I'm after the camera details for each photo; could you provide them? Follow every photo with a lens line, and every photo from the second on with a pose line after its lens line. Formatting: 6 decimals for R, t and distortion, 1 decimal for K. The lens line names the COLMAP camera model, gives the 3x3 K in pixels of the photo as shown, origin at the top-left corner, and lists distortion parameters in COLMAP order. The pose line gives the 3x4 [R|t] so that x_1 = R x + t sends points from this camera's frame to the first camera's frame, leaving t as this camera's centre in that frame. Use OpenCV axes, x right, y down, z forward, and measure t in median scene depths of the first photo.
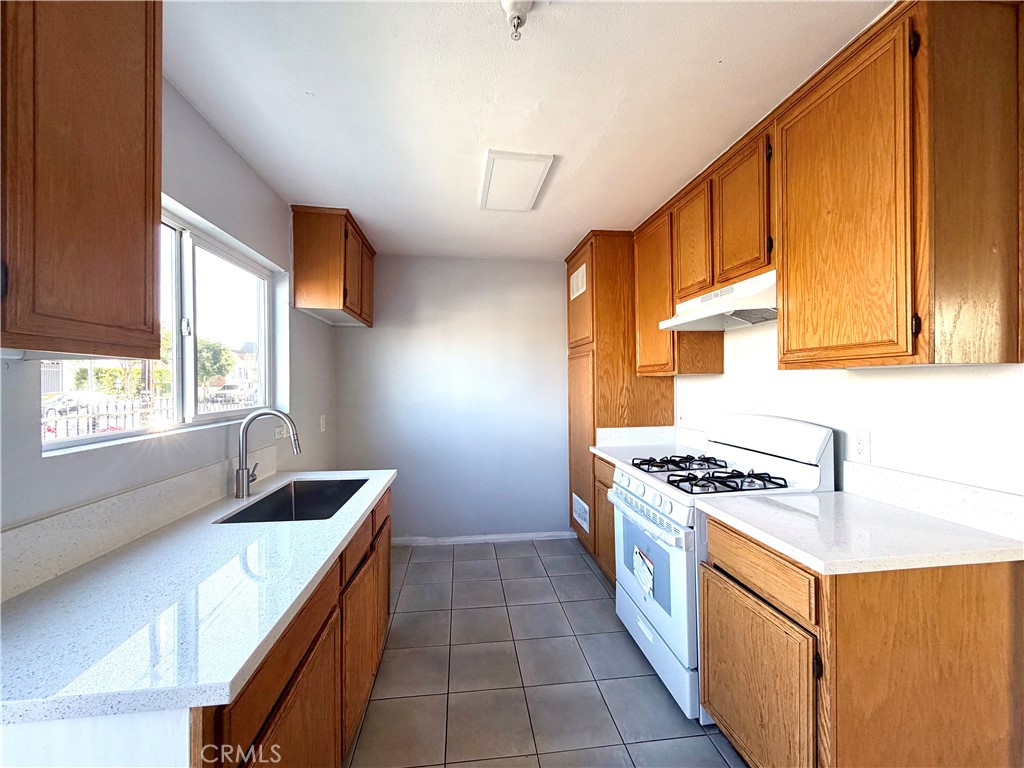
lens RADIAL K [[407.1, 0, 511.1], [0, 407.1, 386.9], [0, 0, 1]] dist [-0.000750, -0.000012]
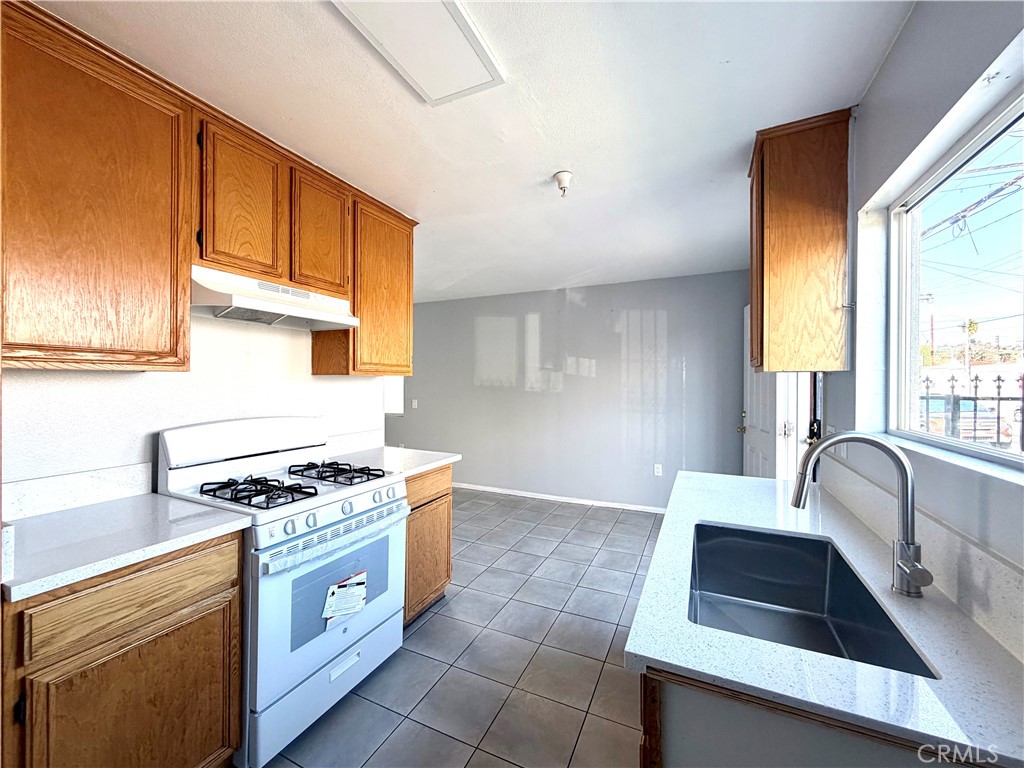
lens RADIAL K [[407.1, 0, 508.7], [0, 407.1, 382.3], [0, 0, 1]] dist [-0.000750, -0.000012]
pose [[-0.839729, 0.002908, 0.542998, -0.521706], [0.001717, 0.999995, -0.002700, -0.011982], [-0.543003, -0.001335, -0.839729, 1.816385]]
